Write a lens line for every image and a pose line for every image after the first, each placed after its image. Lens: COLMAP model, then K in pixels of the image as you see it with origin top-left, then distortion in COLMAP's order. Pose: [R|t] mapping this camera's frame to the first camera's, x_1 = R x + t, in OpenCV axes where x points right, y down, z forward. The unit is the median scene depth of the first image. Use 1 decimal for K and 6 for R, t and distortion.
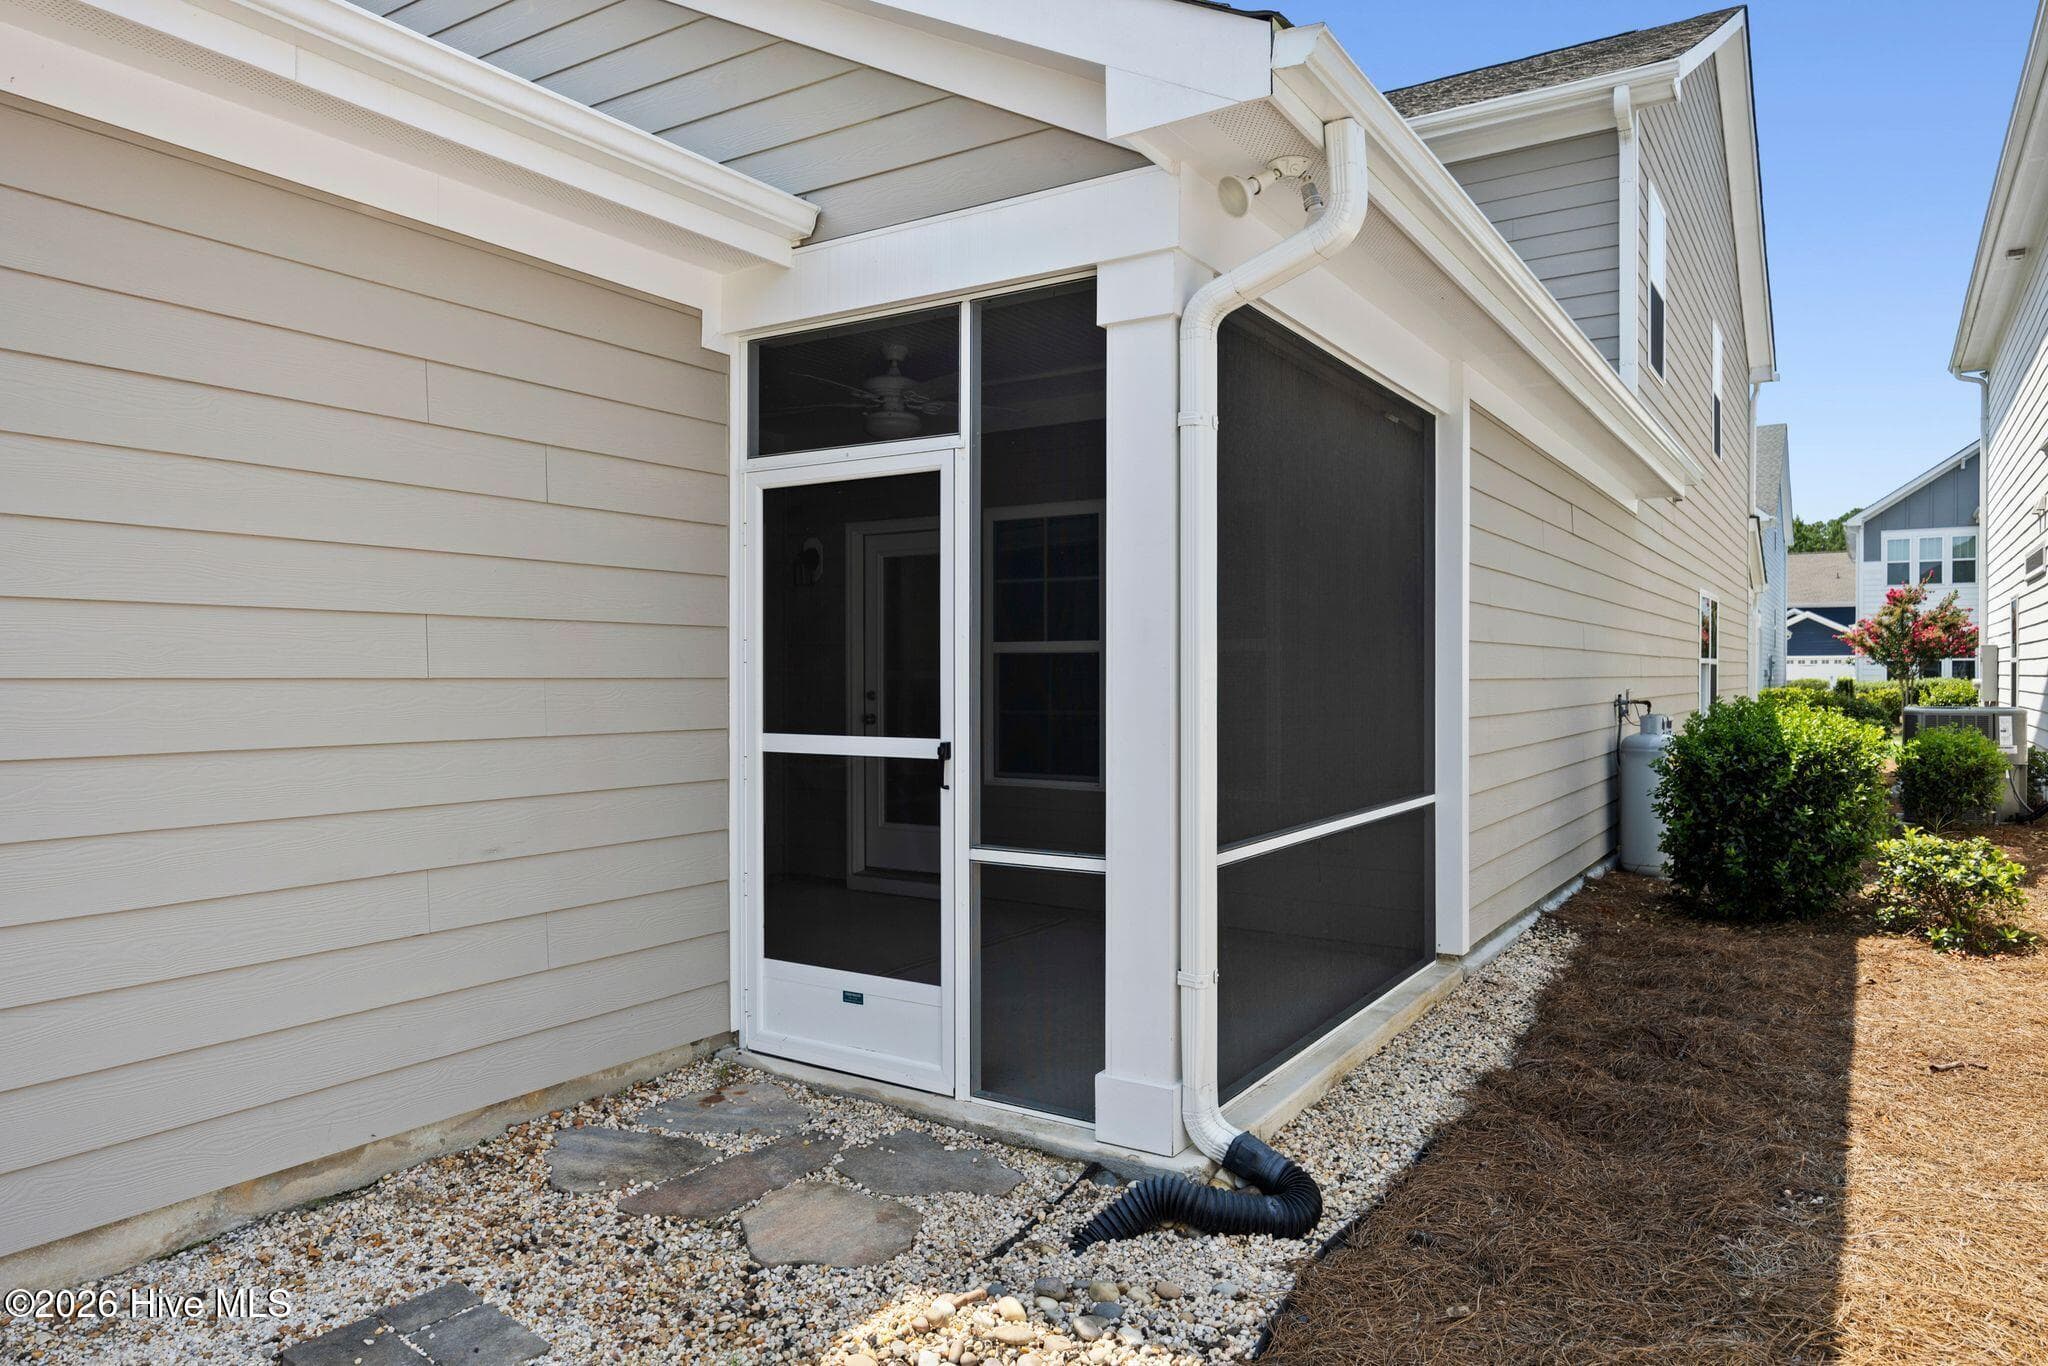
lens RADIAL K [[1301.3, 0, 1021.5], [0, 1301.3, 676.8], [0, 0, 1]] dist [0.006726, -0.002246]
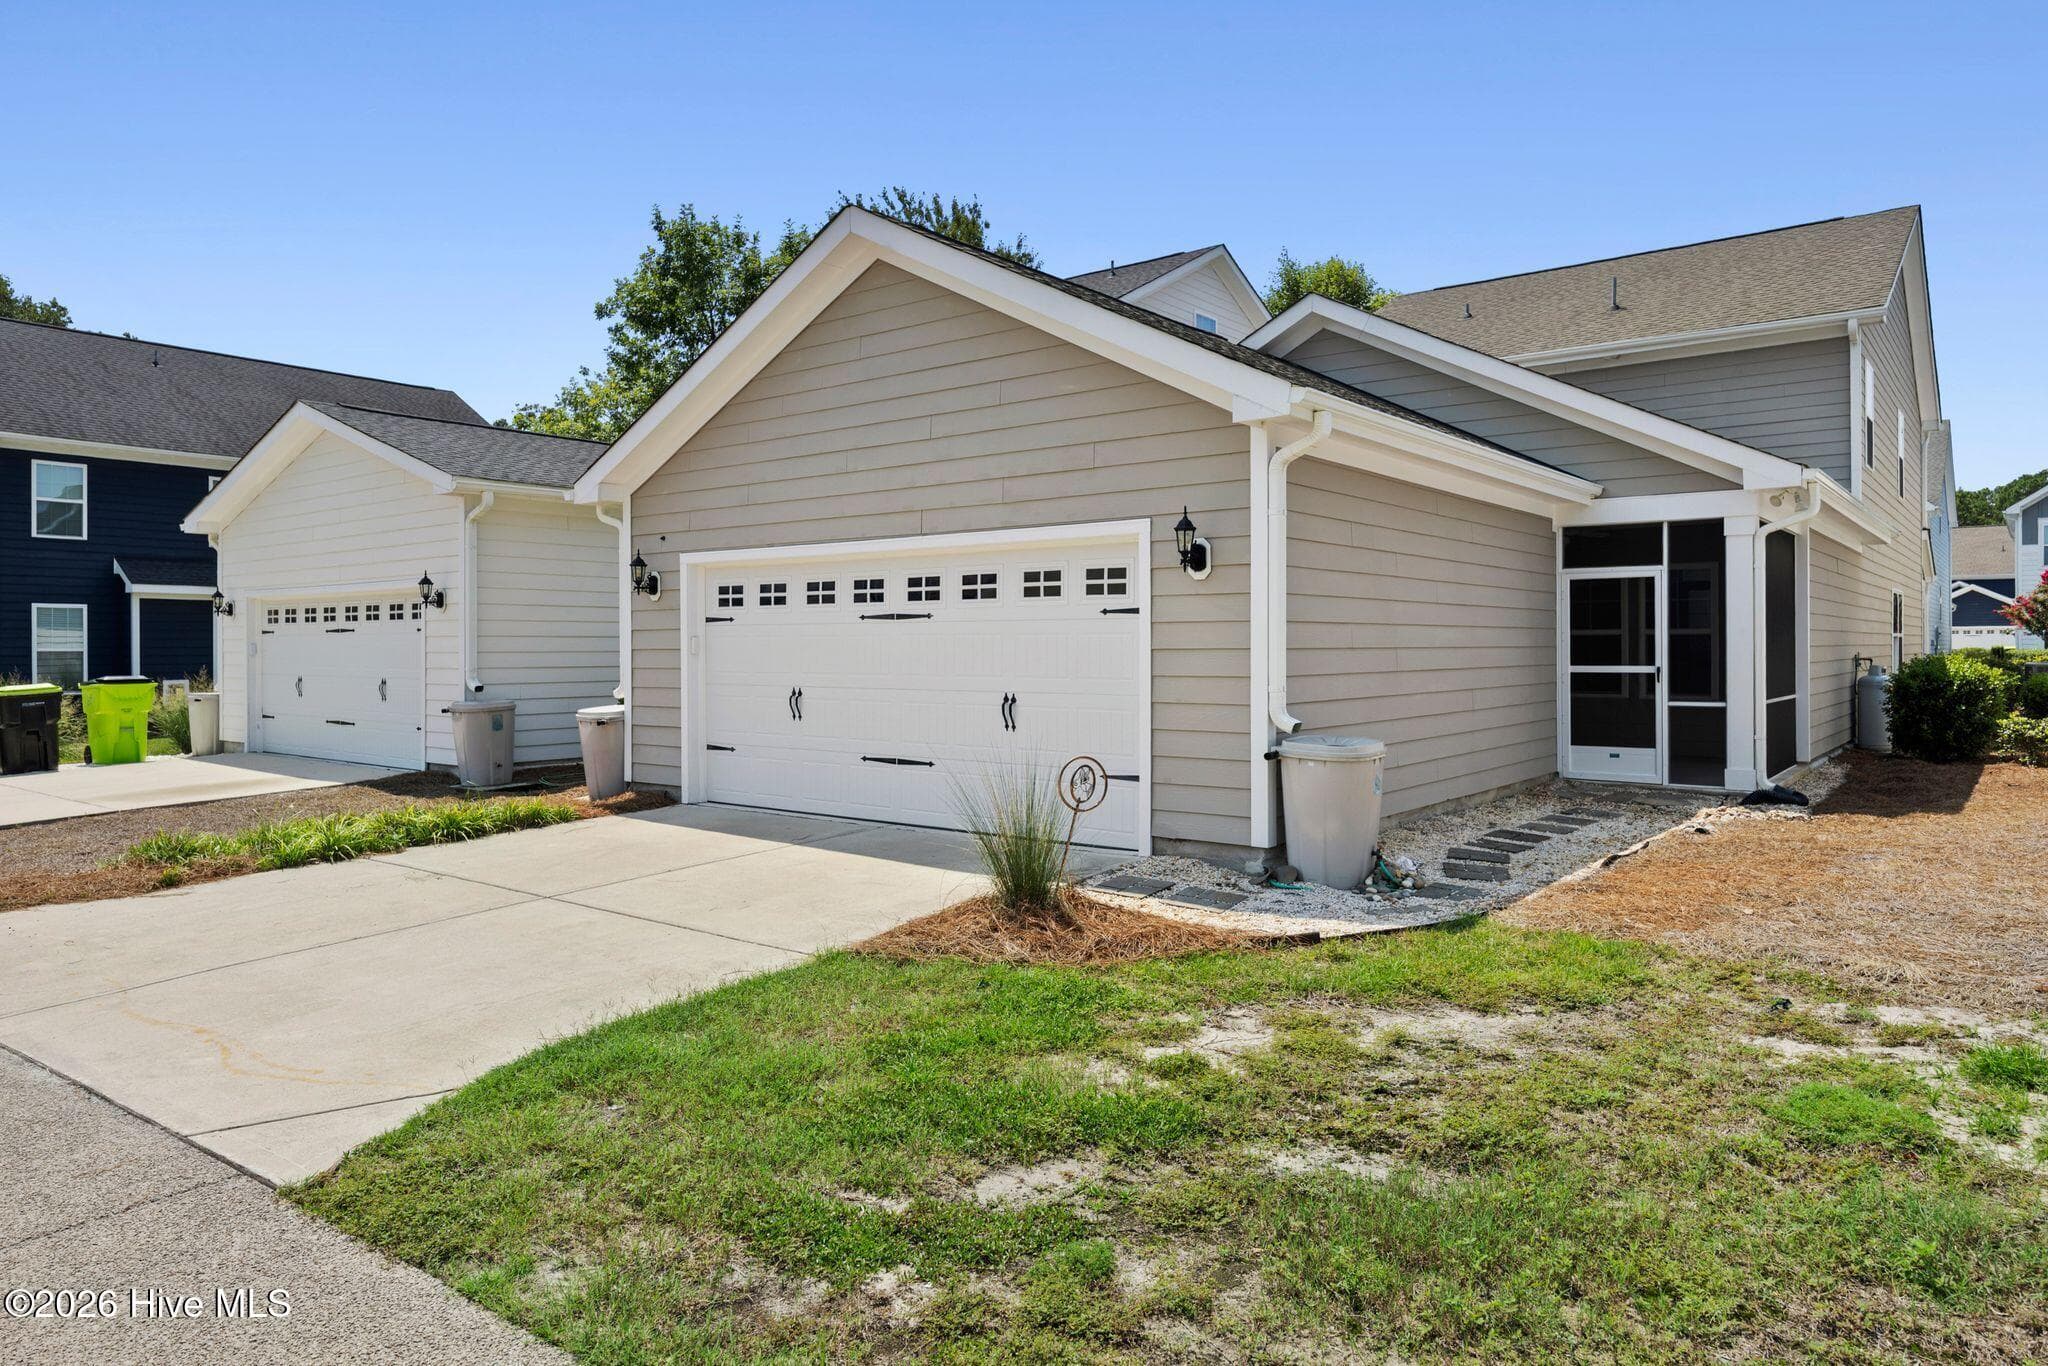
lens RADIAL K [[1301.3, 0, 1020.6], [0, 1301.3, 644.0], [0, 0, 1]] dist [0.006726, -0.002246]
pose [[0.996044, -0.004309, -0.088759, -0.731069], [0.003968, 0.999984, -0.004016, 0.001528], [0.088775, 0.003648, 0.996045, -1.244173]]
